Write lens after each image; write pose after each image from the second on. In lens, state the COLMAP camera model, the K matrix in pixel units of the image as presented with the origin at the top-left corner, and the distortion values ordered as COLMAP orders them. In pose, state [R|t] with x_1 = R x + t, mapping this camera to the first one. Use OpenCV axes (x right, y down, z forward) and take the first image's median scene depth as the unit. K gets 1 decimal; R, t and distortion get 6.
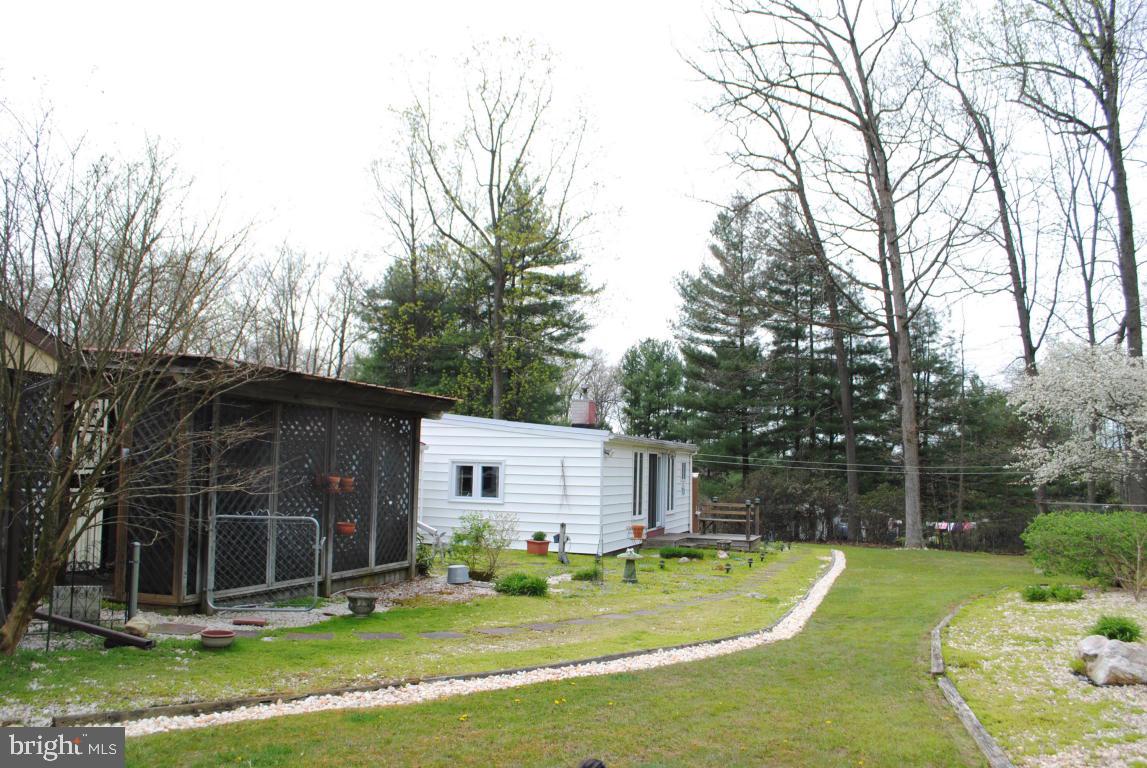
lens RADIAL K [[908.0, 0, 575.2], [0, 908.0, 385.9], [0, 0, 1]] dist [-0.092100, 0.013882]
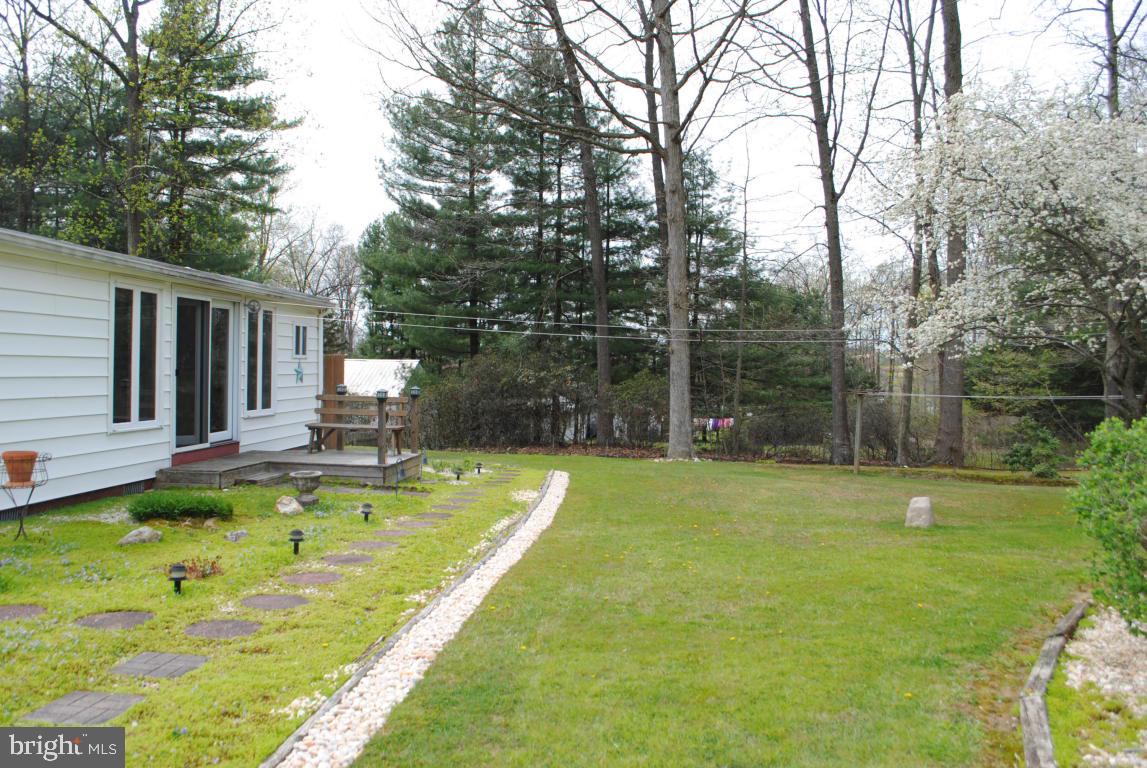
lens RADIAL K [[908.0, 0, 582.3], [0, 908.0, 383.4], [0, 0, 1]] dist [-0.092100, 0.013882]
pose [[0.967686, -0.008721, 0.252006, 0.083718], [-0.019512, 0.993816, 0.109314, 0.030835], [-0.251401, -0.110699, 0.961532, 0.227211]]
